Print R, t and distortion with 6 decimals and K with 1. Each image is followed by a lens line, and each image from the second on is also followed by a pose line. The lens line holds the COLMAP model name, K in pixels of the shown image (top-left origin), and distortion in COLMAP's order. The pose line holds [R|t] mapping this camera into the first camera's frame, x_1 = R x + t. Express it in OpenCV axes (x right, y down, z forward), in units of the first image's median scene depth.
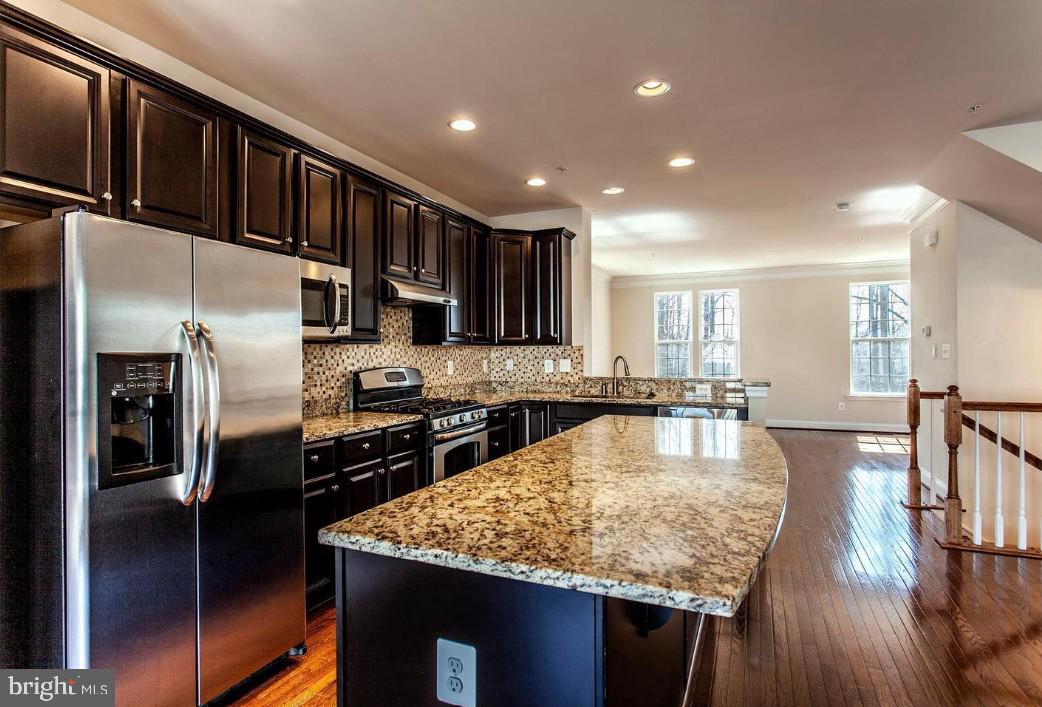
lens RADIAL K [[544.1, 0, 516.5], [0, 544.1, 349.8], [0, 0, 1]] dist [-0.016379, 0.000144]
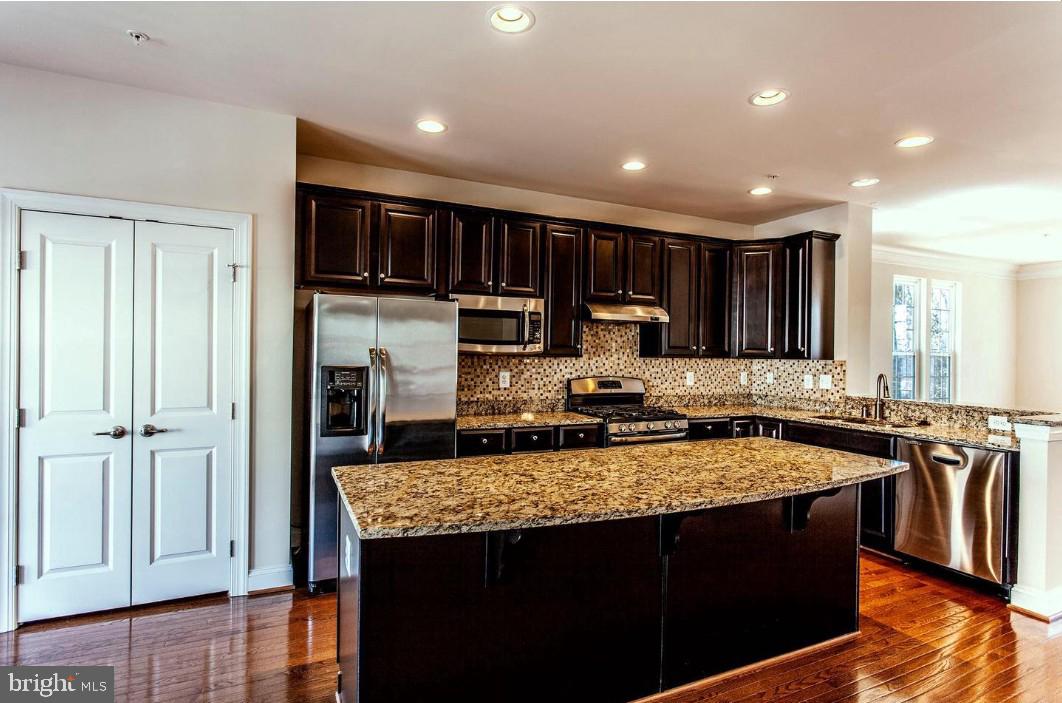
lens RADIAL K [[546.9, 0, 537.4], [0, 546.9, 353.6], [0, 0, 1]] dist [-0.016158, 0.000384]
pose [[0.759075, 0.017138, -0.650778, 0.424461], [-0.014134, 0.999852, 0.009844, -0.027096], [0.650850, 0.001726, 0.759204, 0.009043]]
